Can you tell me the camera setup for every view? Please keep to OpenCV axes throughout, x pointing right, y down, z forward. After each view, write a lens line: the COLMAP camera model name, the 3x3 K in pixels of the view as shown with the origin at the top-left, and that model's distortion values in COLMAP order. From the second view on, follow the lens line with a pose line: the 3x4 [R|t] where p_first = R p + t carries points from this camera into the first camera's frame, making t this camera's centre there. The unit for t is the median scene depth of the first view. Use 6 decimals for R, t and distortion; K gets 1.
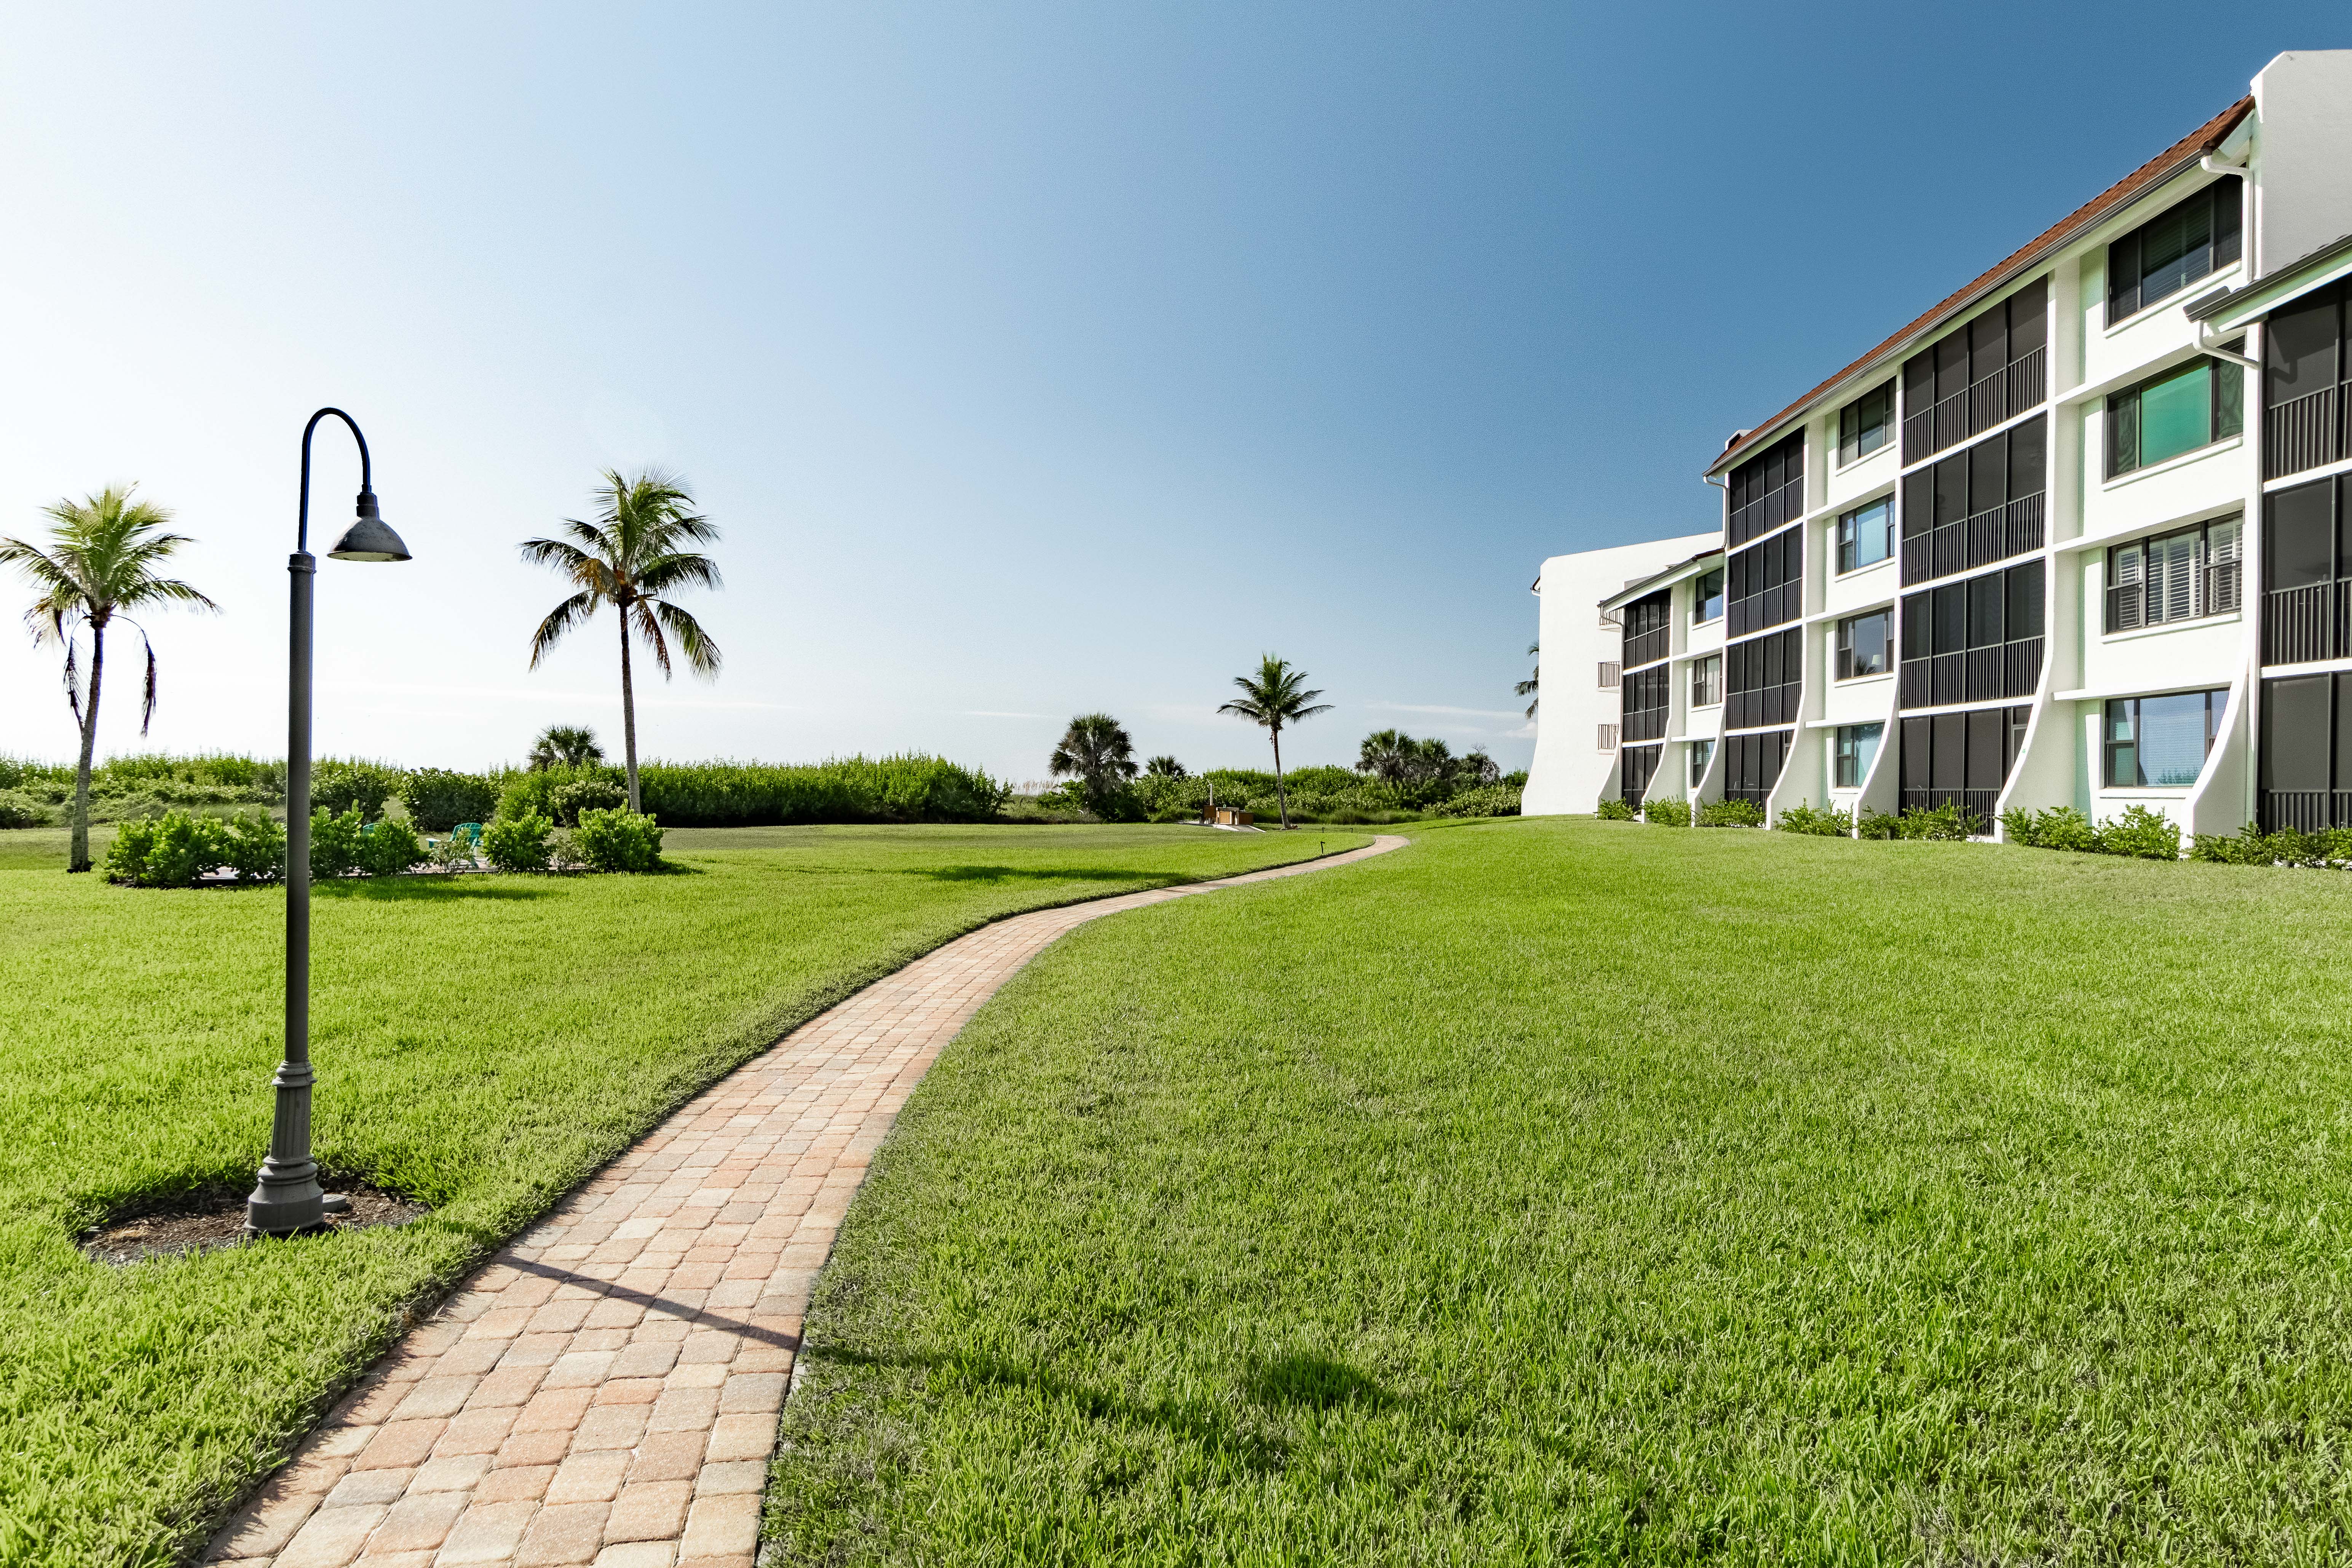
lens RADIAL K [[1309.7, 0, 1134.6], [0, 1309.7, 776.0], [0, 0, 1]] dist [-0.001772, 0.000123]
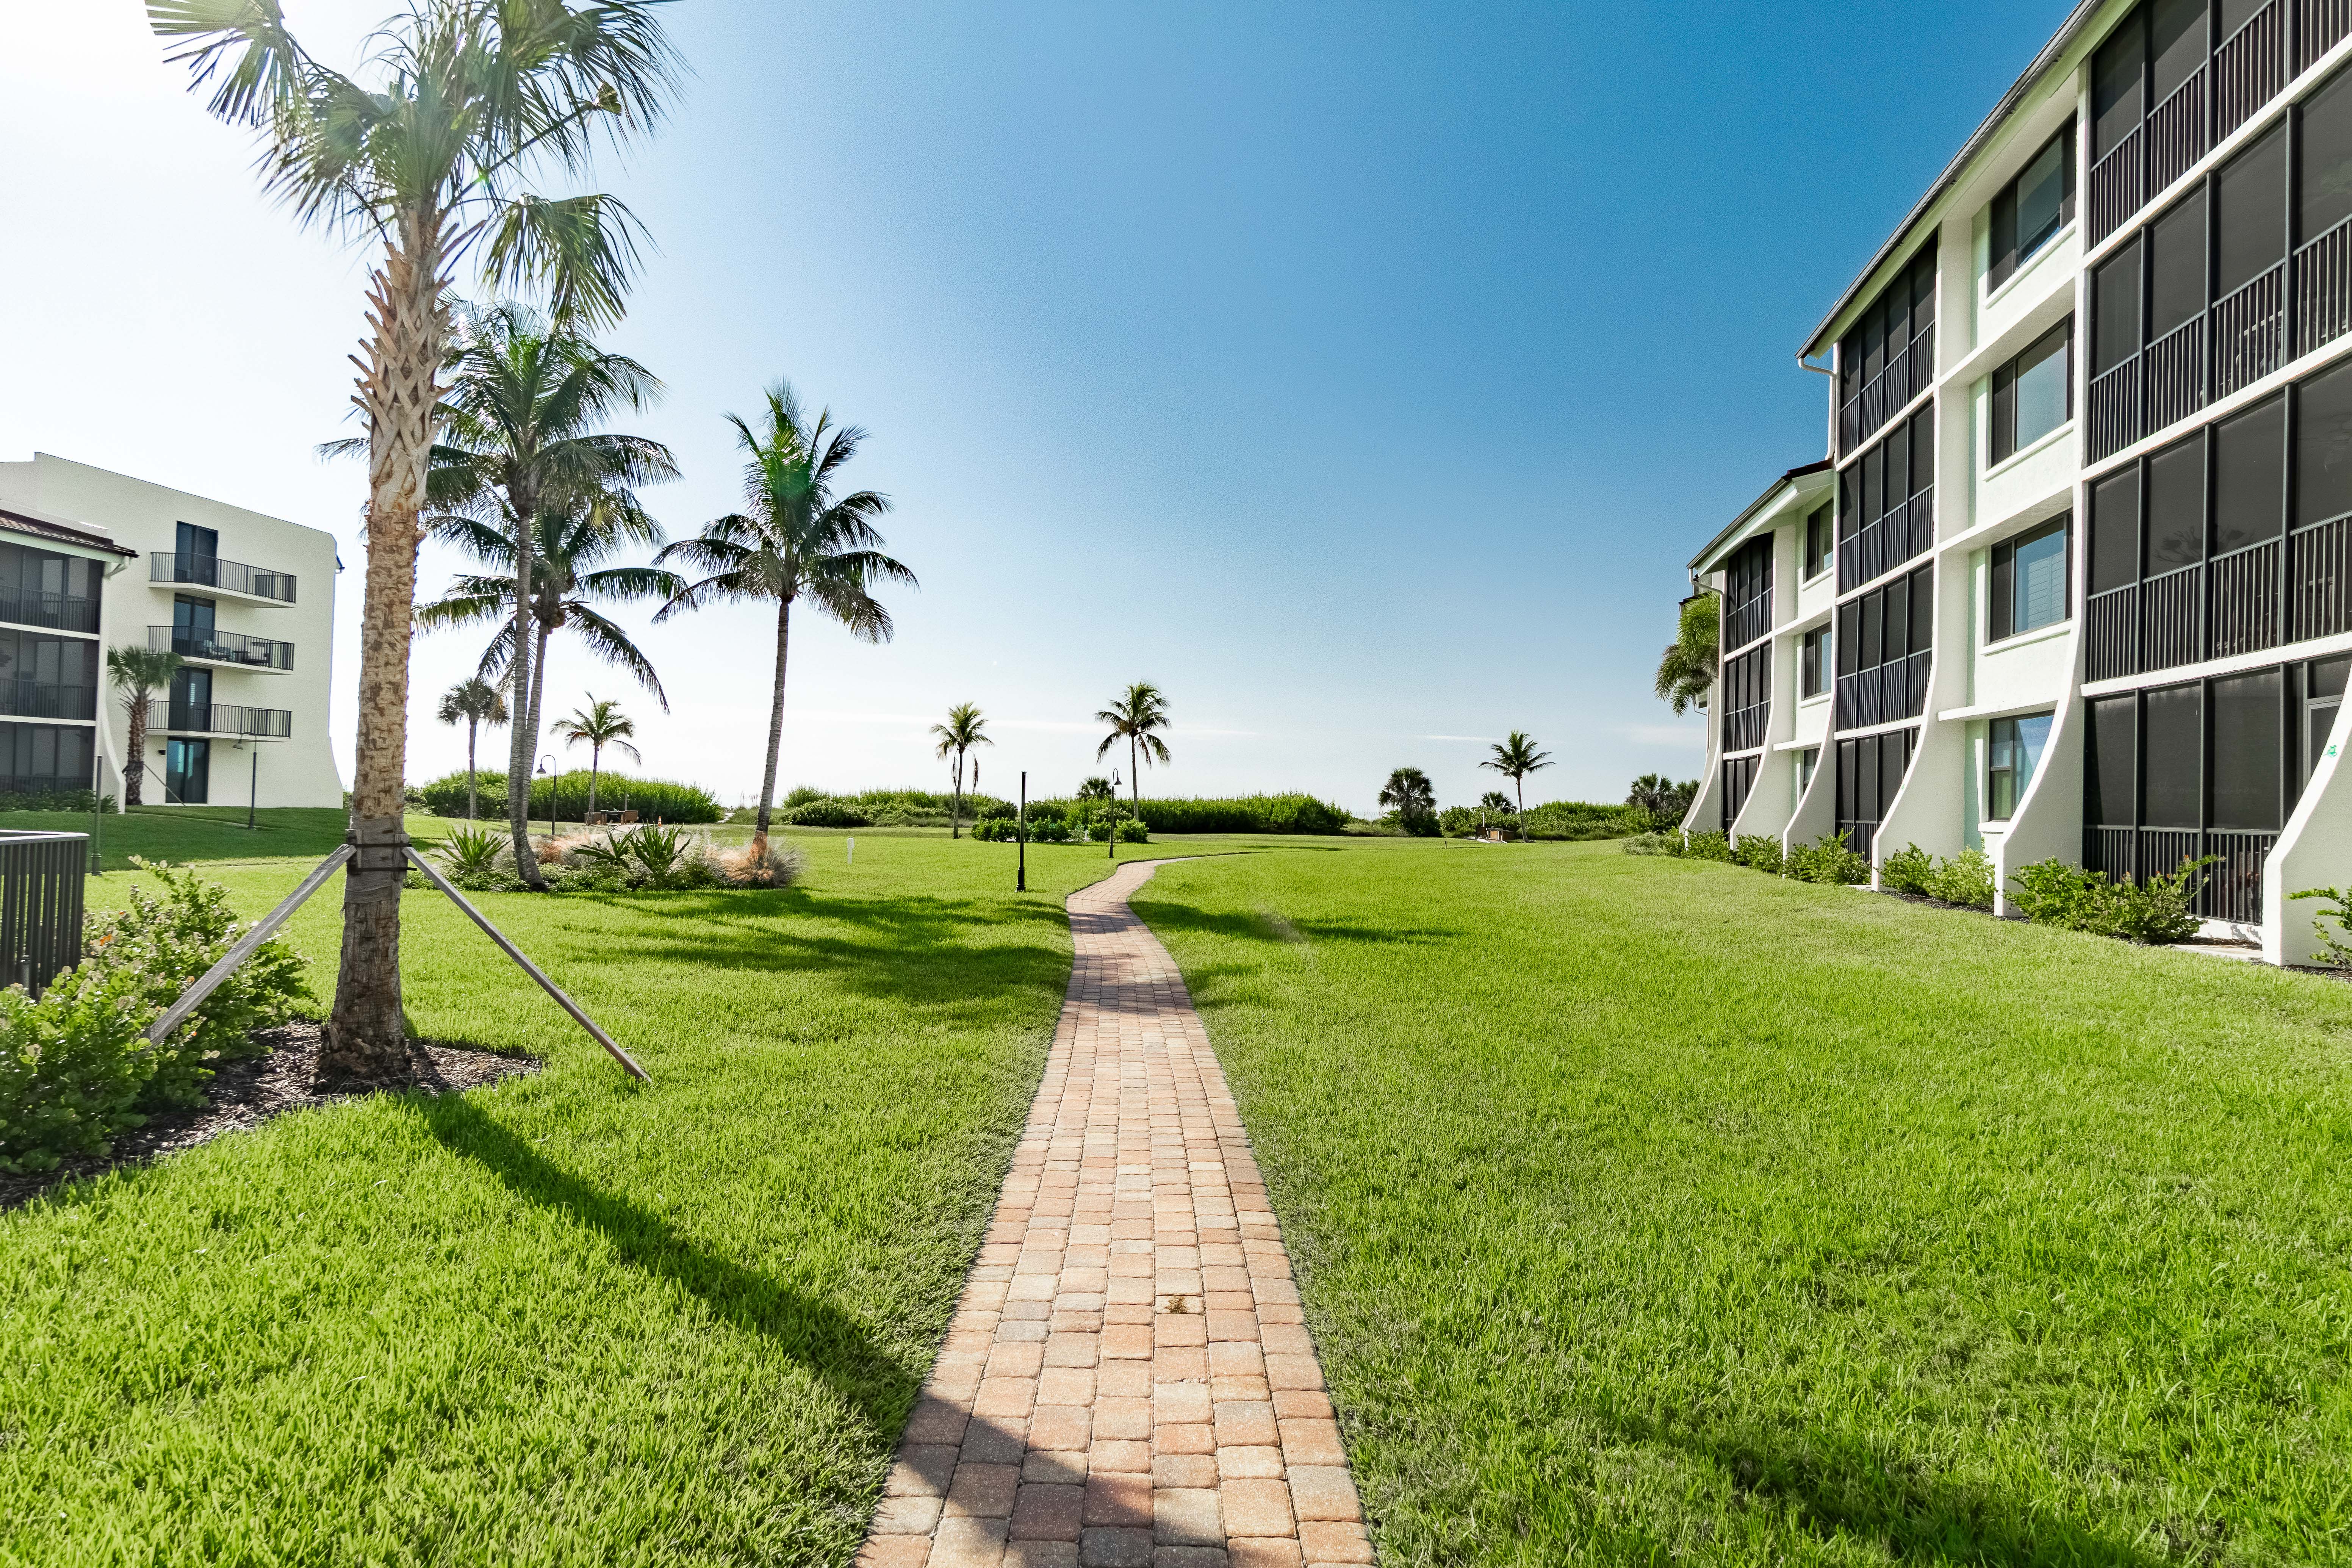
lens RADIAL K [[1309.7, 0, 1134.6], [0, 1309.7, 776.0], [0, 0, 1]] dist [-0.001772, 0.000123]
pose [[0.938977, 0.001288, -0.343977, 0.210964], [-0.007978, 0.999806, -0.018035, -0.006259], [0.343886, 0.019679, 0.938805, -0.600926]]
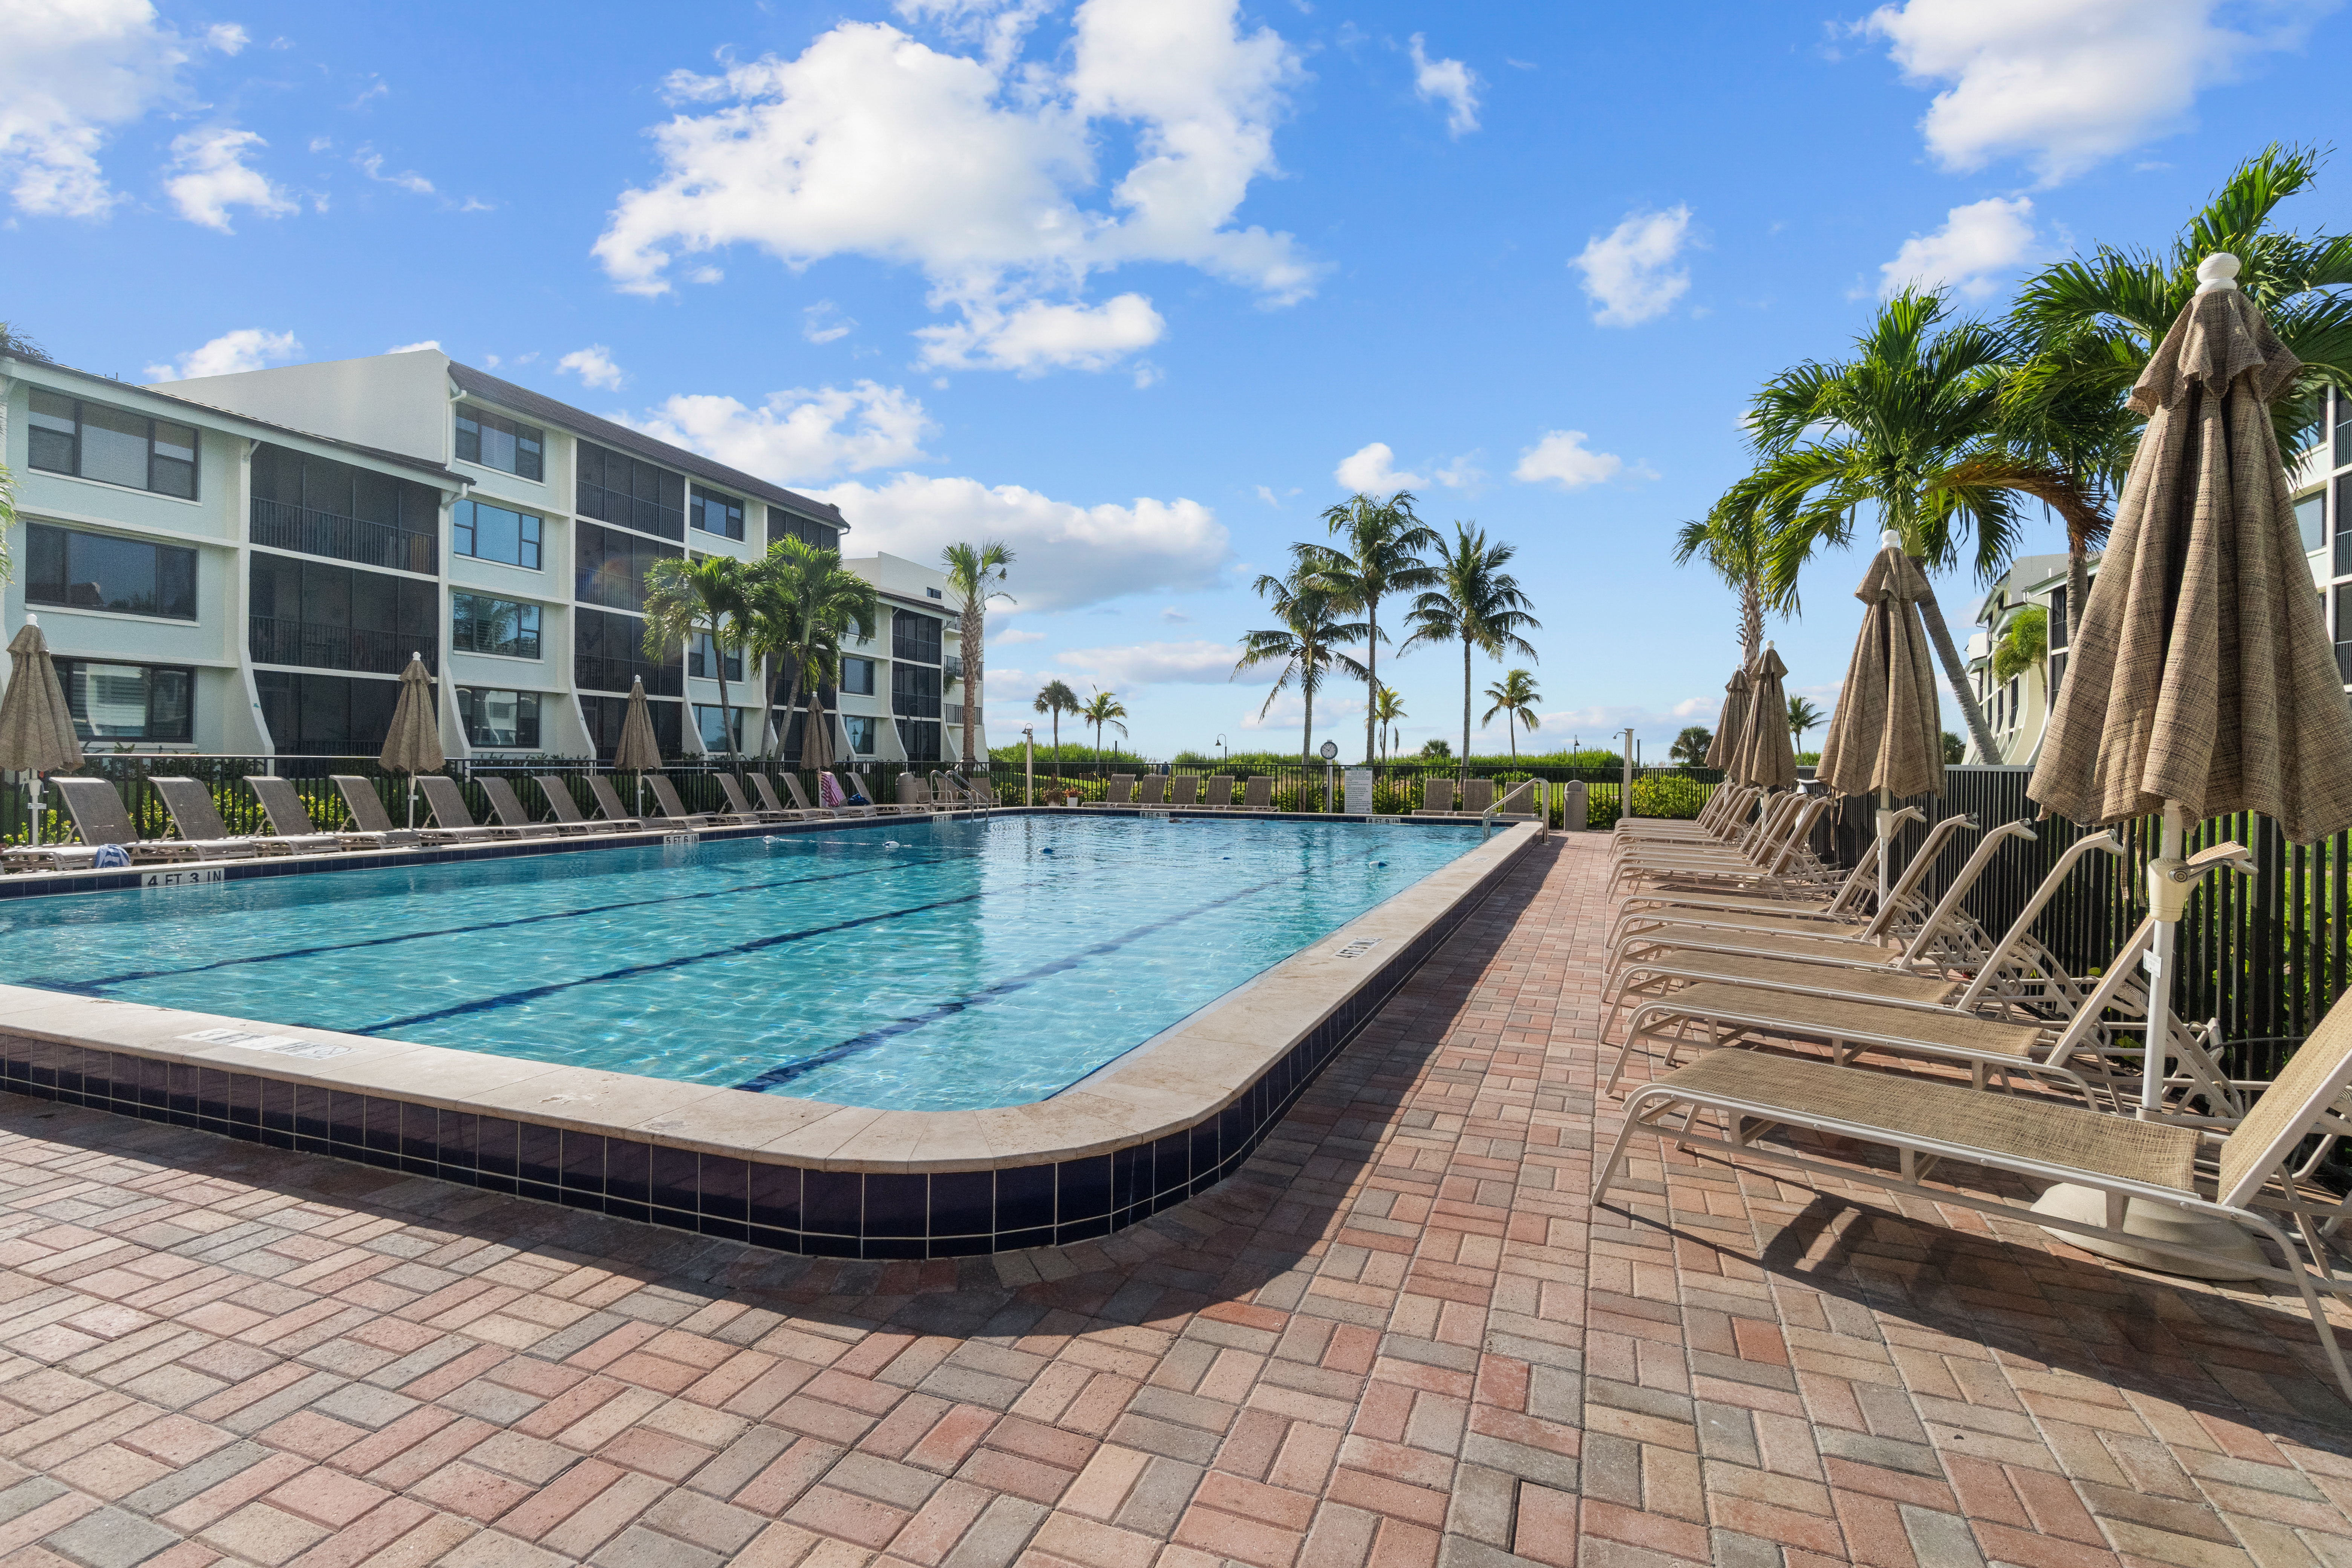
lens RADIAL K [[1216.5, 0, 1165.0], [0, 1216.5, 760.3], [0, 0, 1]] dist [0.001270, 0.011206]
pose [[0.885953, -0.008785, -0.463691, 0.111230], [0.009958, 0.999950, 0.000083, -0.006520], [0.463667, -0.004691, 0.885997, -0.949485]]
